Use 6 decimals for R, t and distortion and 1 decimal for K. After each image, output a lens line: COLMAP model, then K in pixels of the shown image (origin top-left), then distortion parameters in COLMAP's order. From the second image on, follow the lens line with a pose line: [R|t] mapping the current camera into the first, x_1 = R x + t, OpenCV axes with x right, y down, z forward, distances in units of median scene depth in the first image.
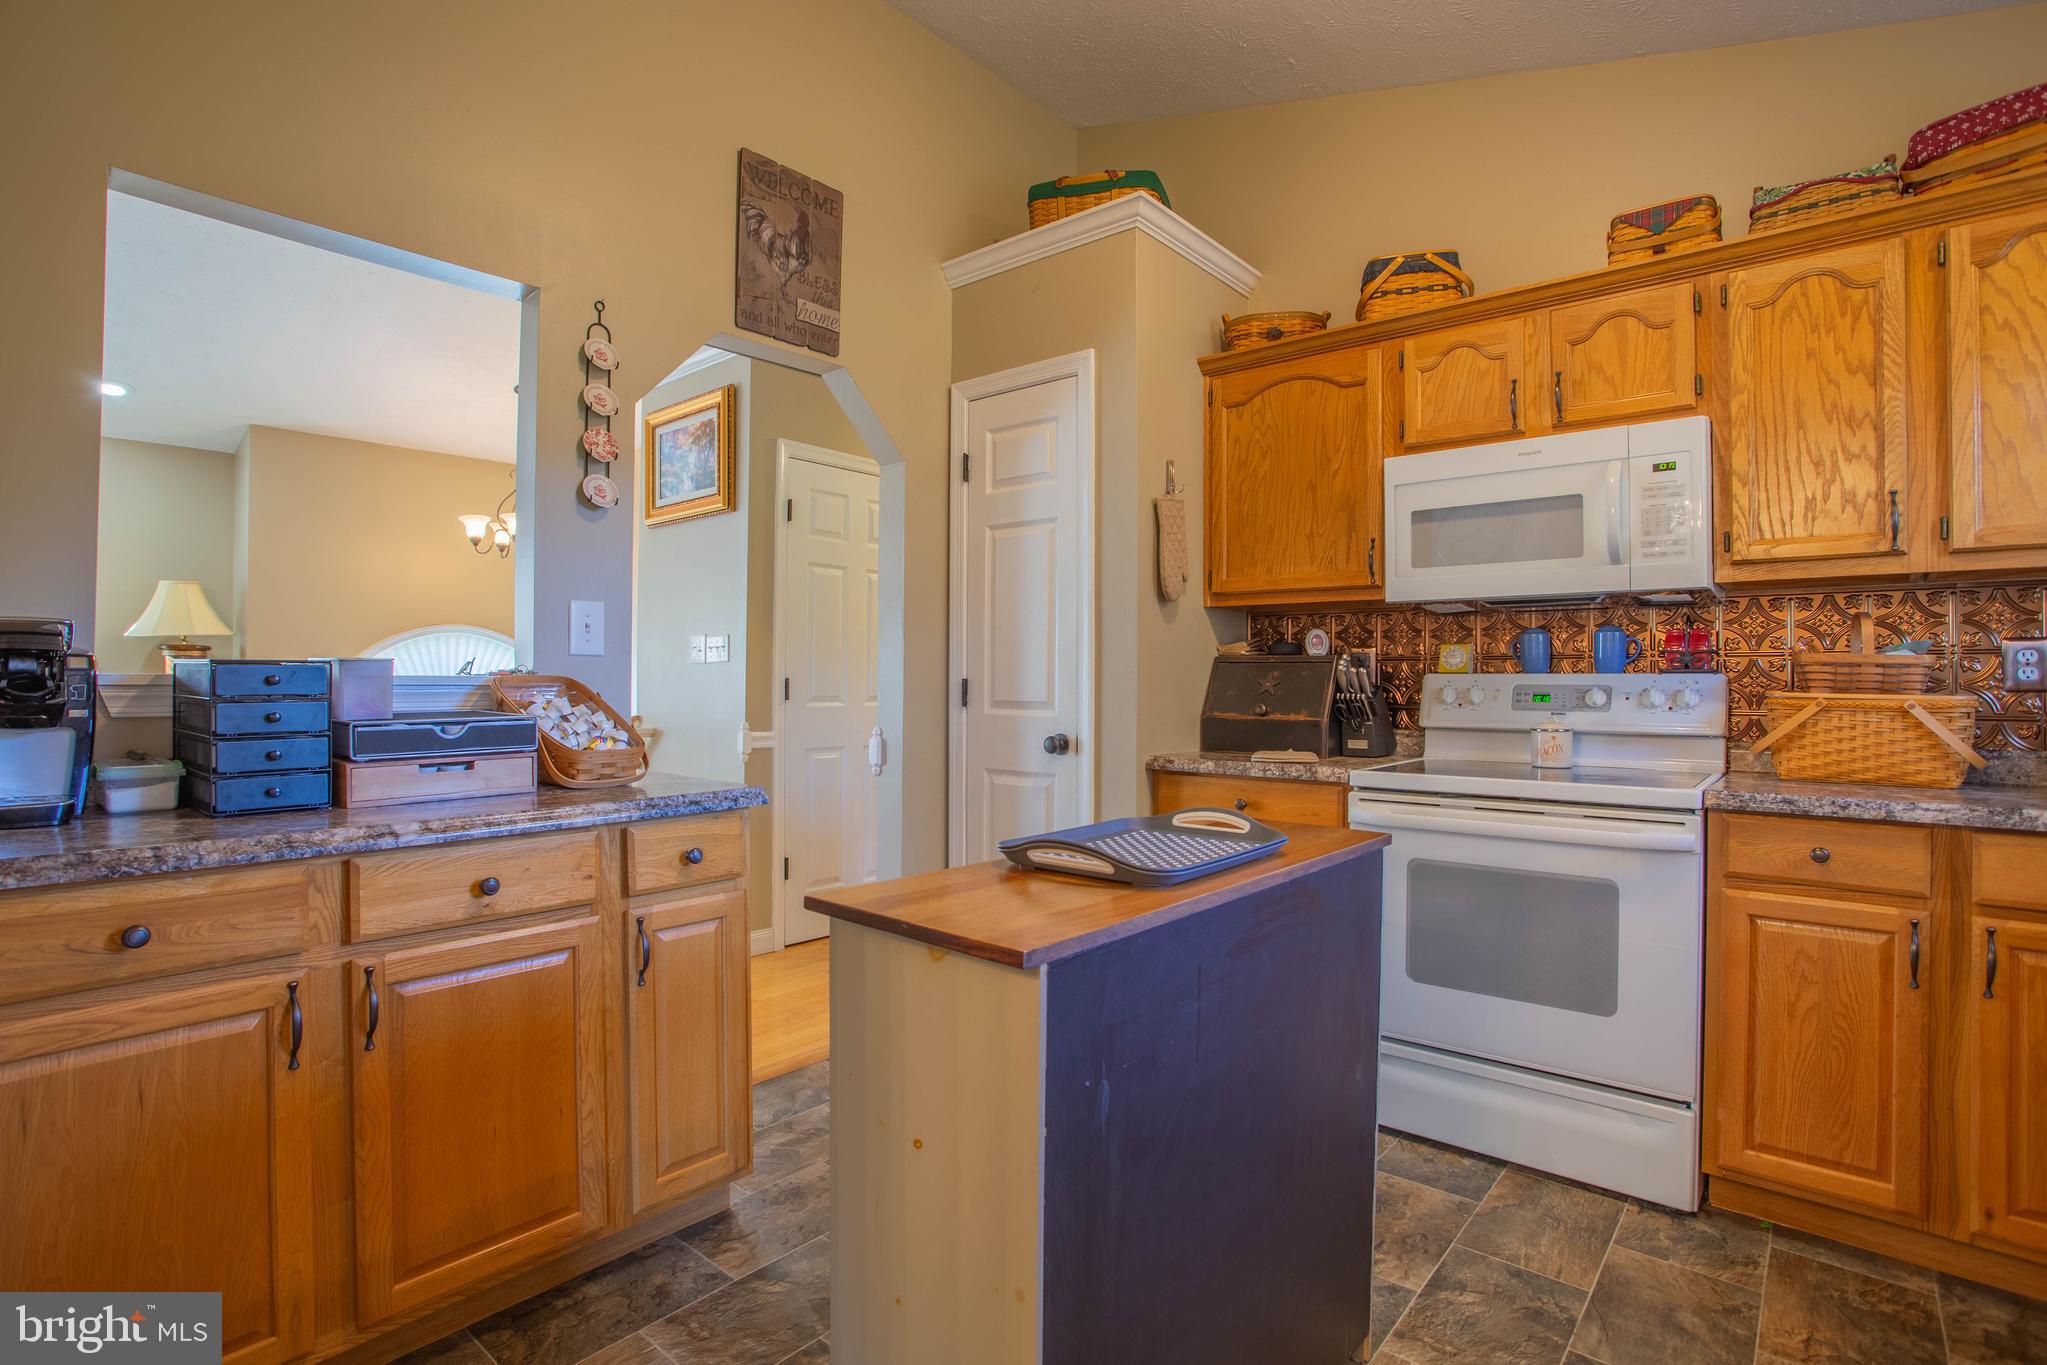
lens RADIAL K [[984.3, 0, 1023.5], [0, 984.3, 682.5], [0, 0, 1]] dist [-0.064553, 0.023396]
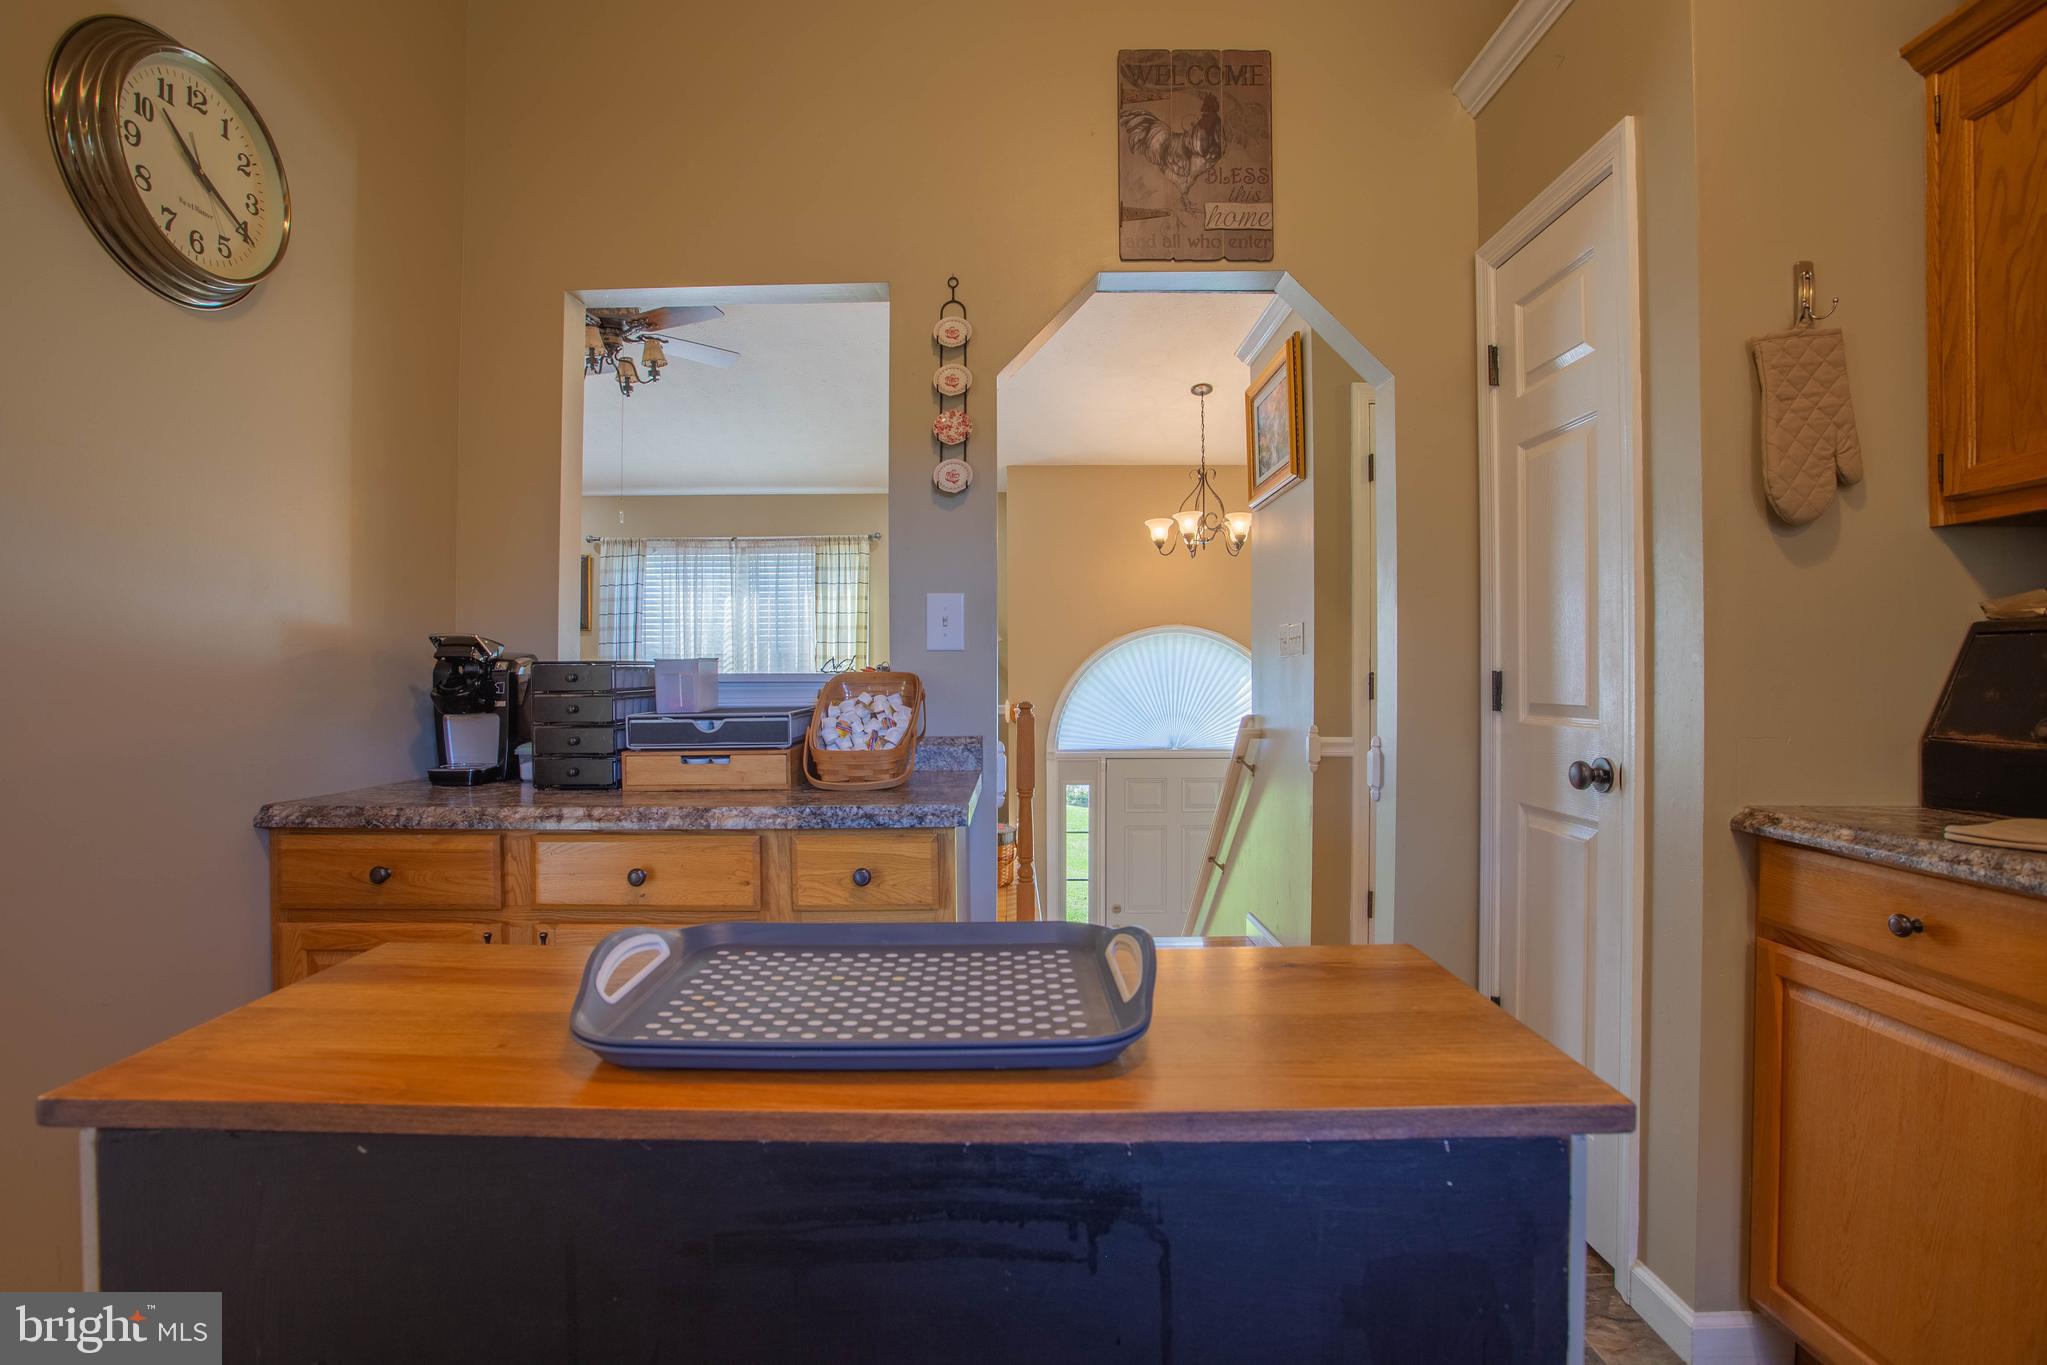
lens RADIAL K [[1022.0, 0, 1031.3], [0, 1022.0, 674.0], [0, 0, 1]] dist [-0.082312, 0.039021]
pose [[0.649652, -0.009951, -0.760166, 0.341605], [0.004726, 0.999948, -0.009050, 0.003797], [0.760217, 0.002287, 0.649666, 0.391835]]
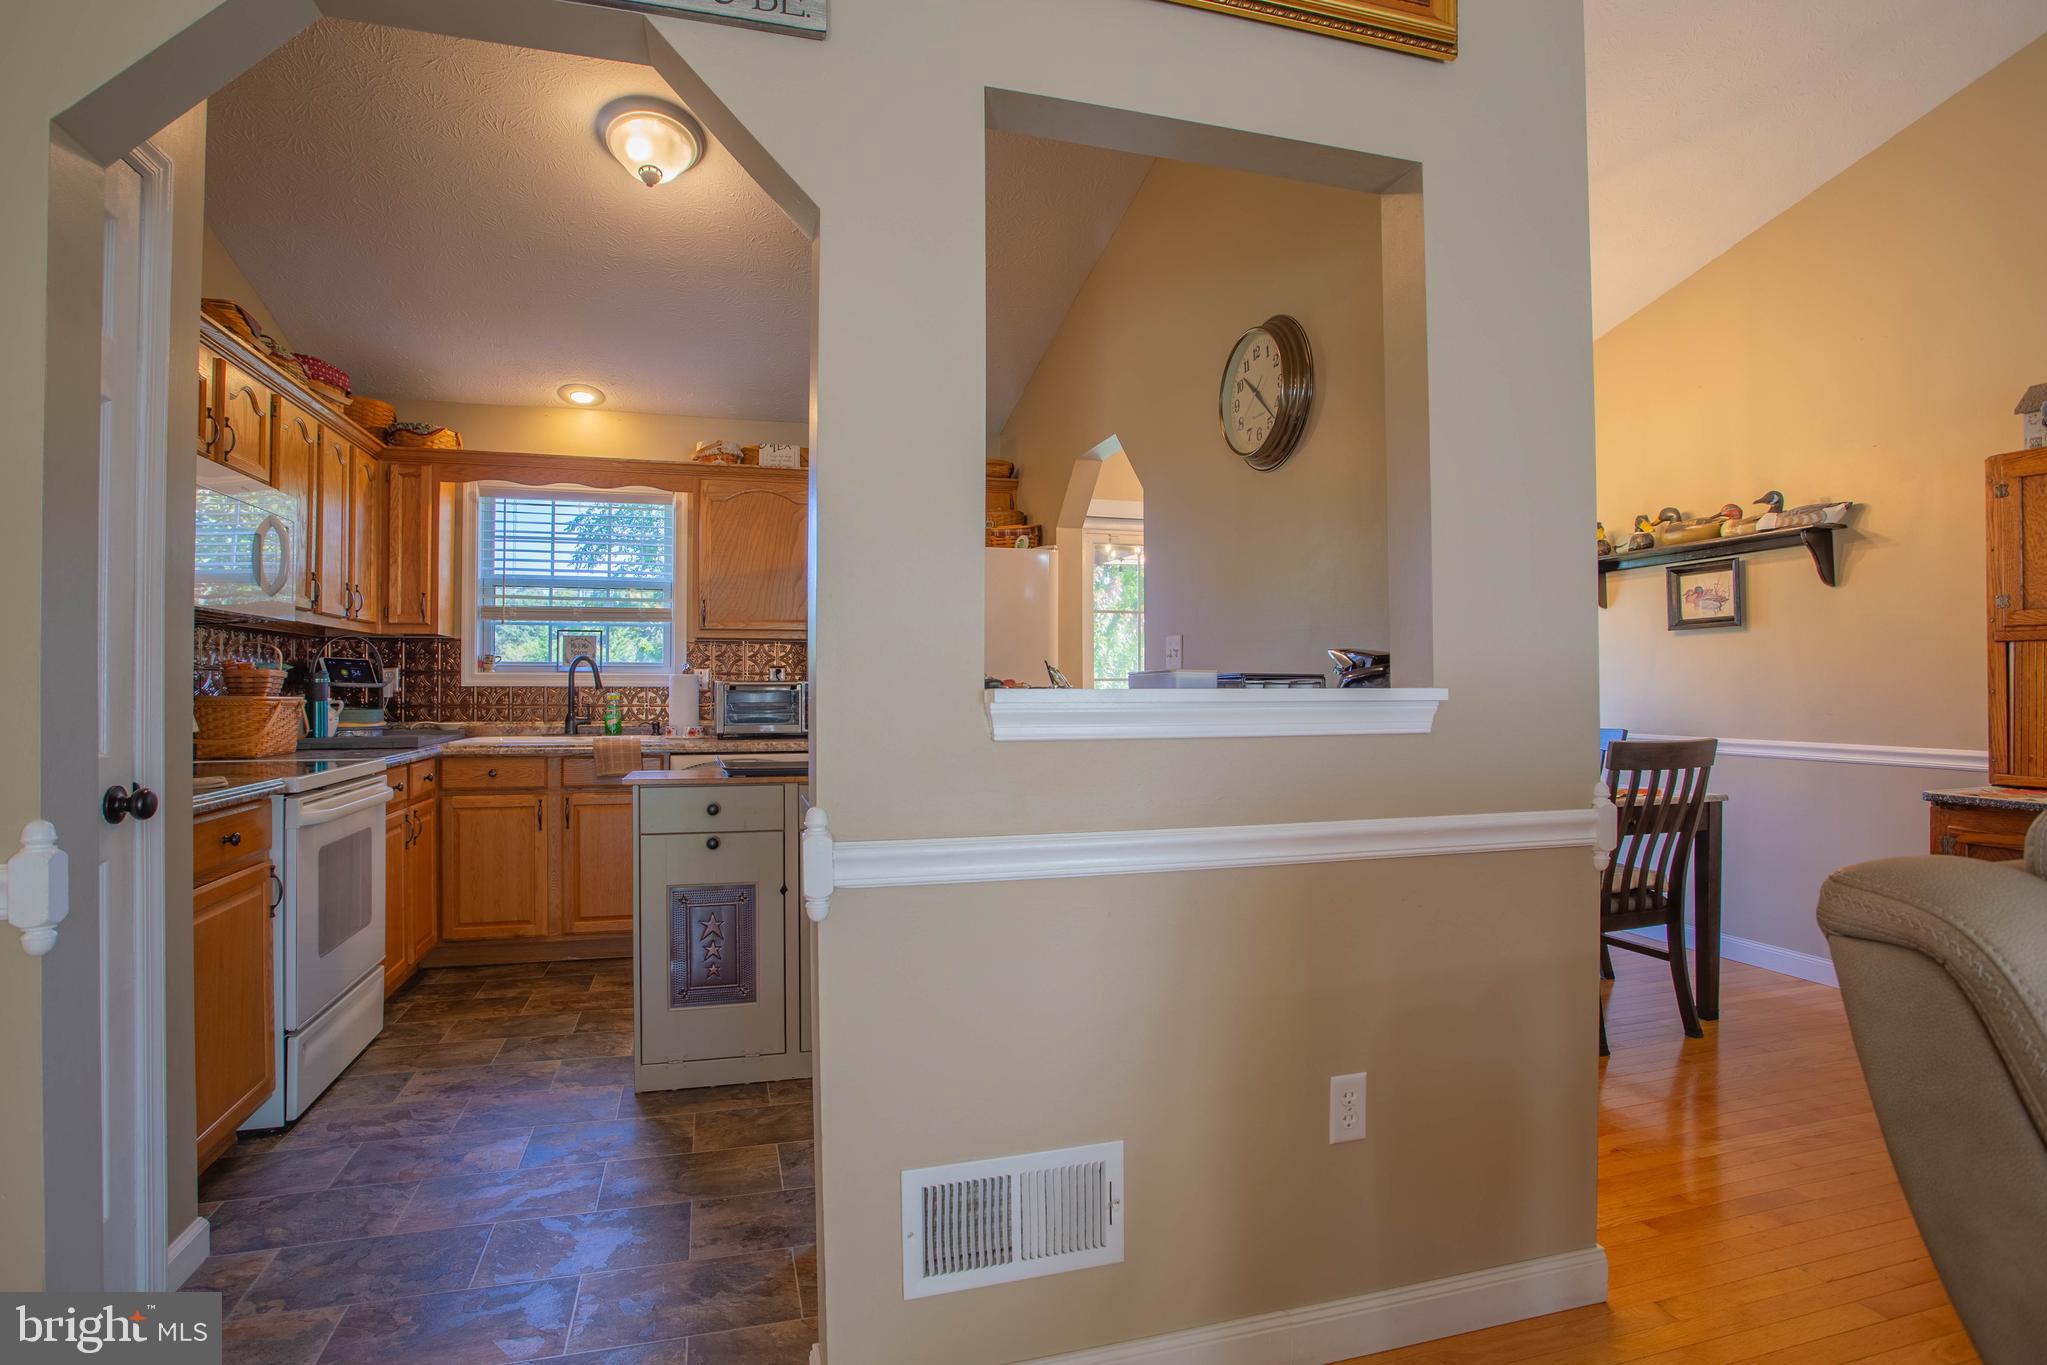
lens RADIAL K [[1035.5, 0, 1014.3], [0, 1035.5, 679.0], [0, 0, 1]] dist [-0.062400, 0.032263]
pose [[-0.837999, 0.000952, 0.545672, -0.849978], [-0.002448, 0.999982, -0.005505, -0.008947], [-0.545667, -0.005949, -0.837981, 1.448563]]
